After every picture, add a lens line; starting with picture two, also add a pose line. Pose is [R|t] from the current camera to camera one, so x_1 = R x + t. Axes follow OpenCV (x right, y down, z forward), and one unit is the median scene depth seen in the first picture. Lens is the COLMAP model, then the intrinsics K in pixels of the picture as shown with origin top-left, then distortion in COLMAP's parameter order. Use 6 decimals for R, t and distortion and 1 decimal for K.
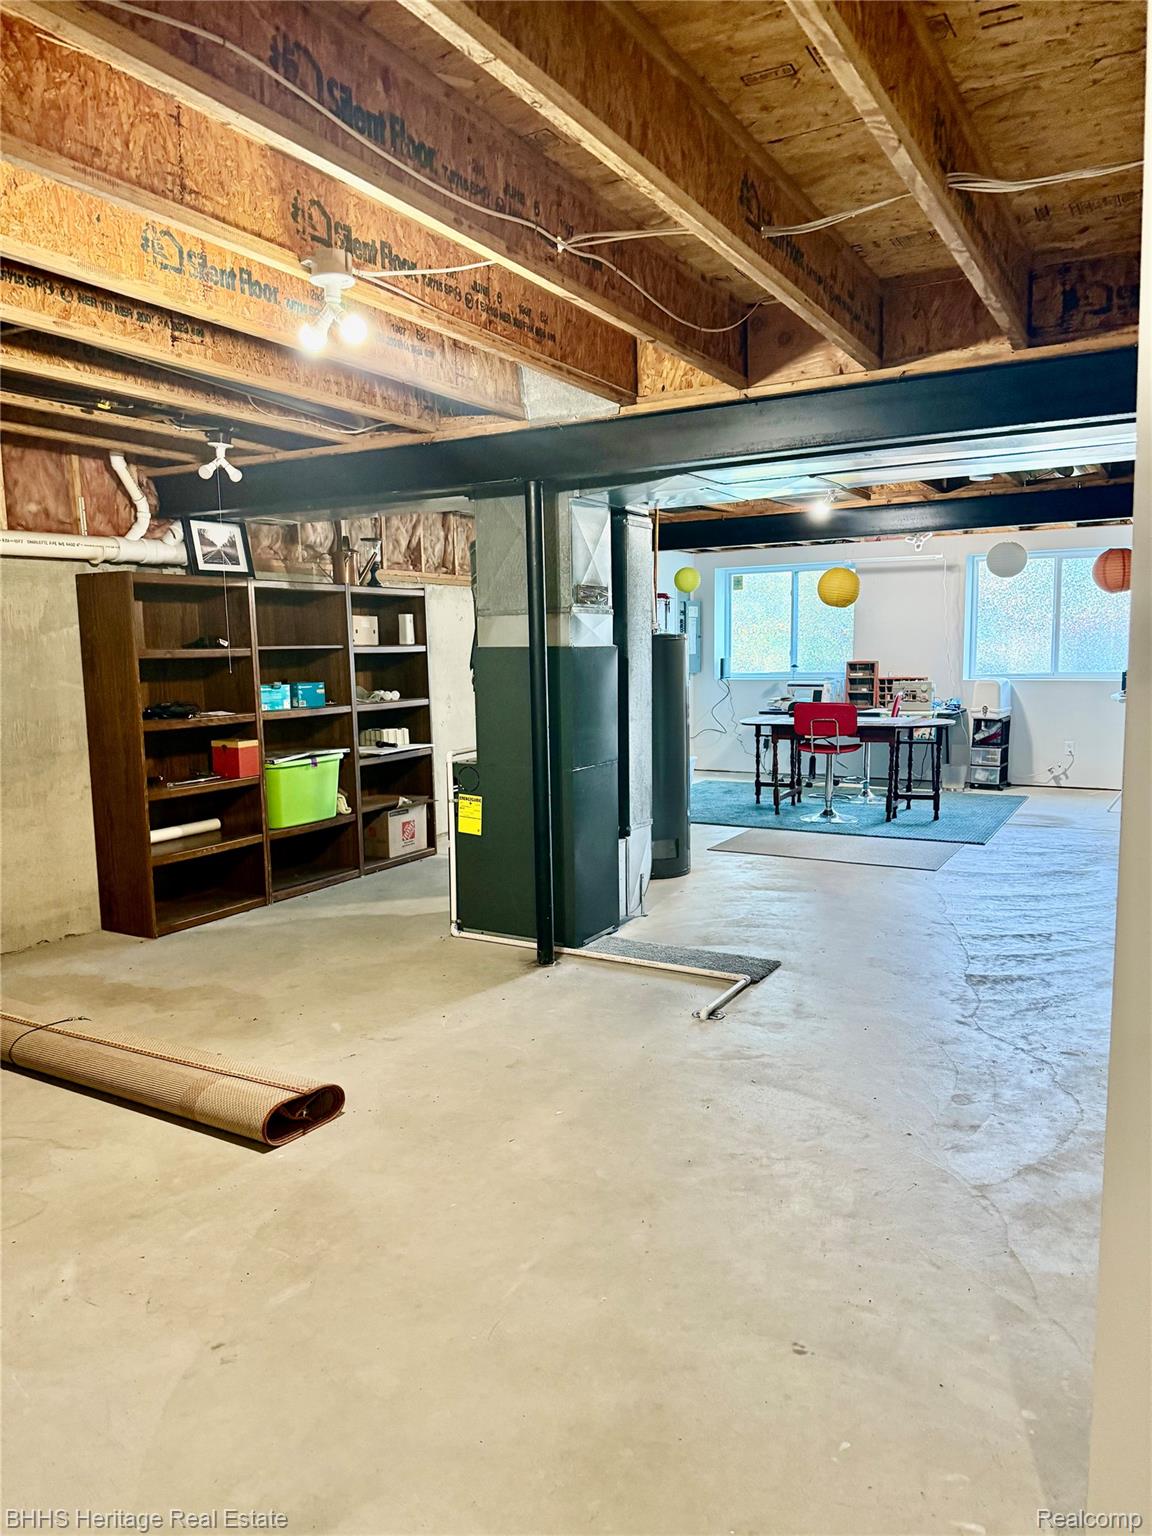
lens RADIAL K [[1087.0, 0, 576.0], [0, 1087.0, 768.0], [0, 0, 1]] dist [0.002497, -0.001434]
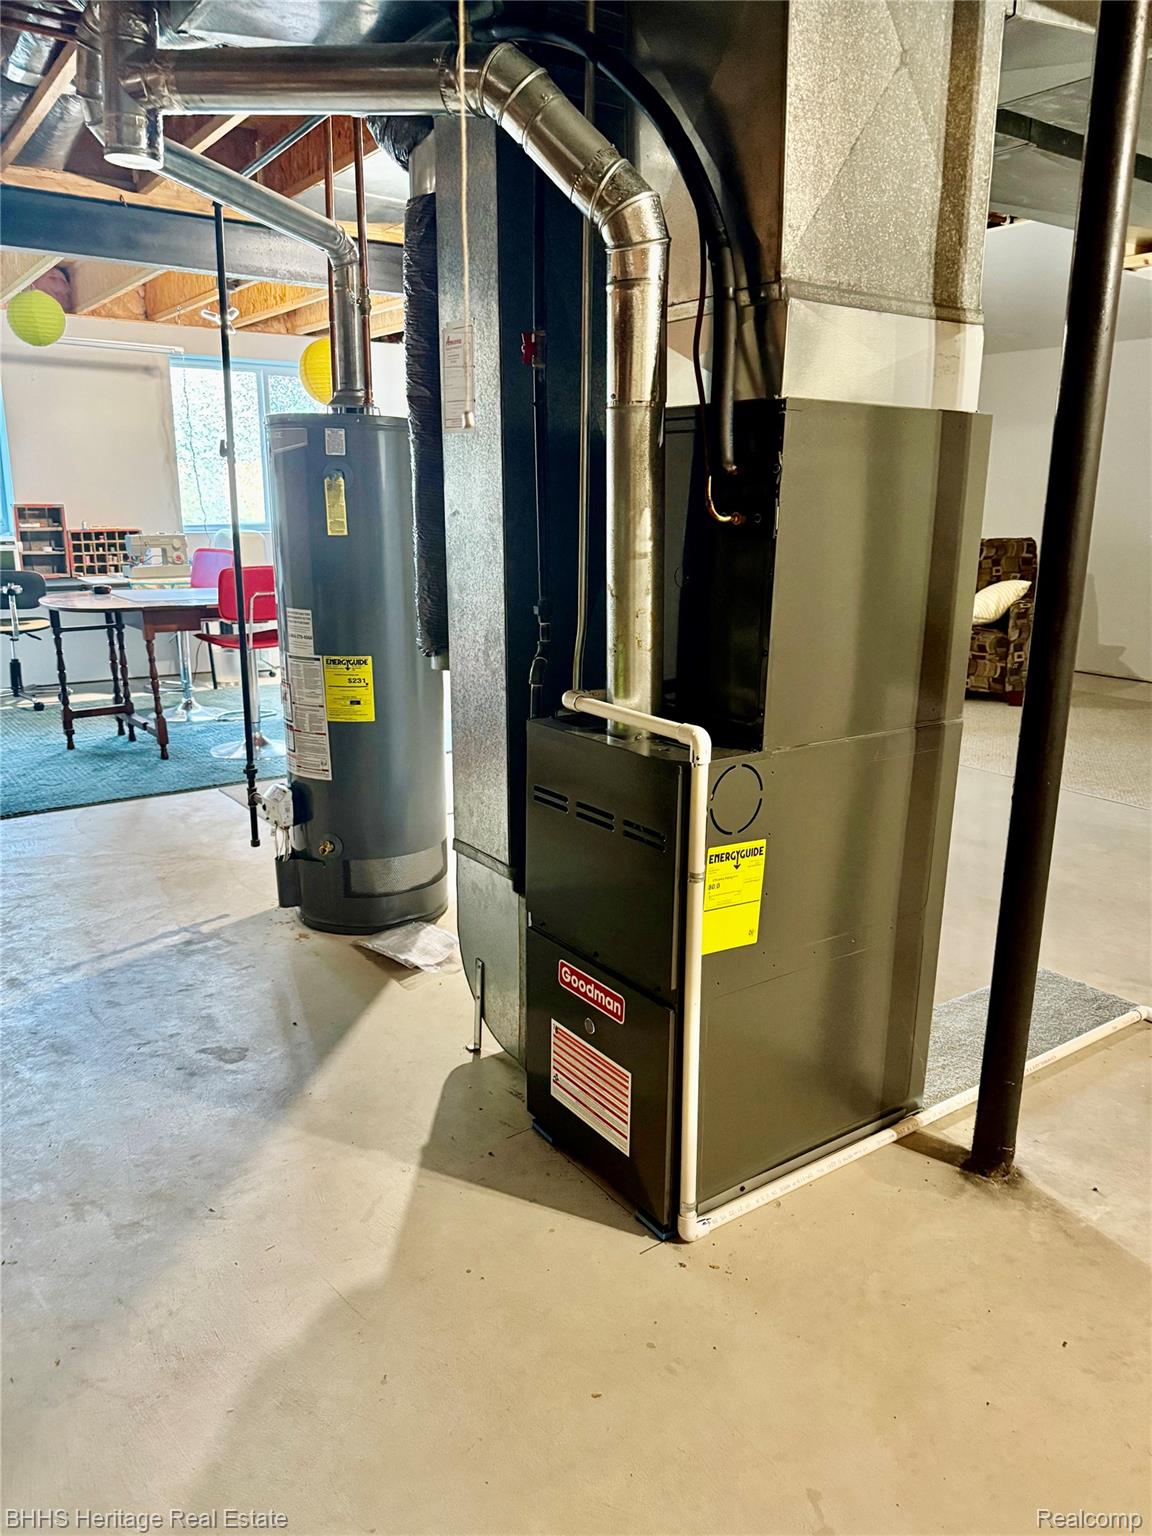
lens RADIAL K [[1087.0, 0, 576.0], [0, 1087.0, 768.0], [0, 0, 1]] dist [0.002497, -0.001434]
pose [[0.421143, -0.198479, 0.885011, -0.218132], [0.087951, 0.980101, 0.177953, -0.033826], [-0.902720, 0.002894, 0.430219, 0.463018]]
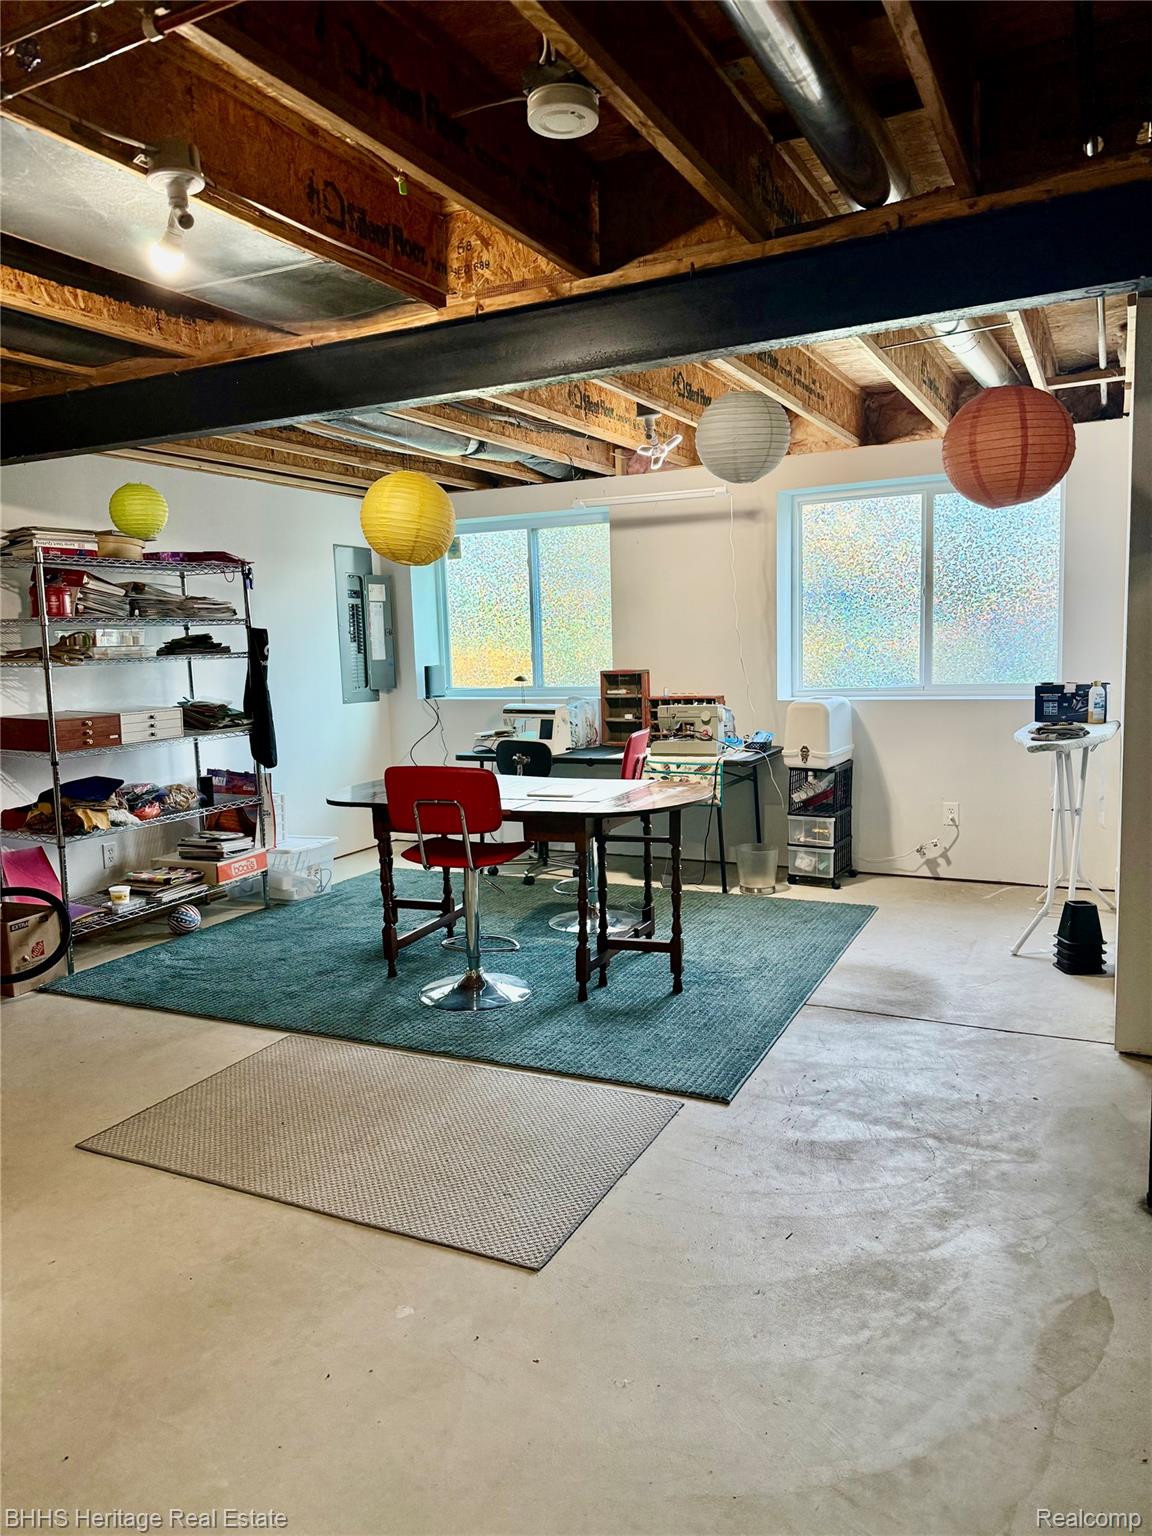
lens RADIAL K [[1077.1, 0, 576.0], [0, 1077.1, 768.0], [0, 0, 1]] dist [0.013626, 0.001380]
pose [[0.998218, -0.024964, 0.054191, 0.214875], [0.024850, 0.999687, 0.002772, -0.048255], [-0.054244, -0.001420, 0.998527, 0.416521]]
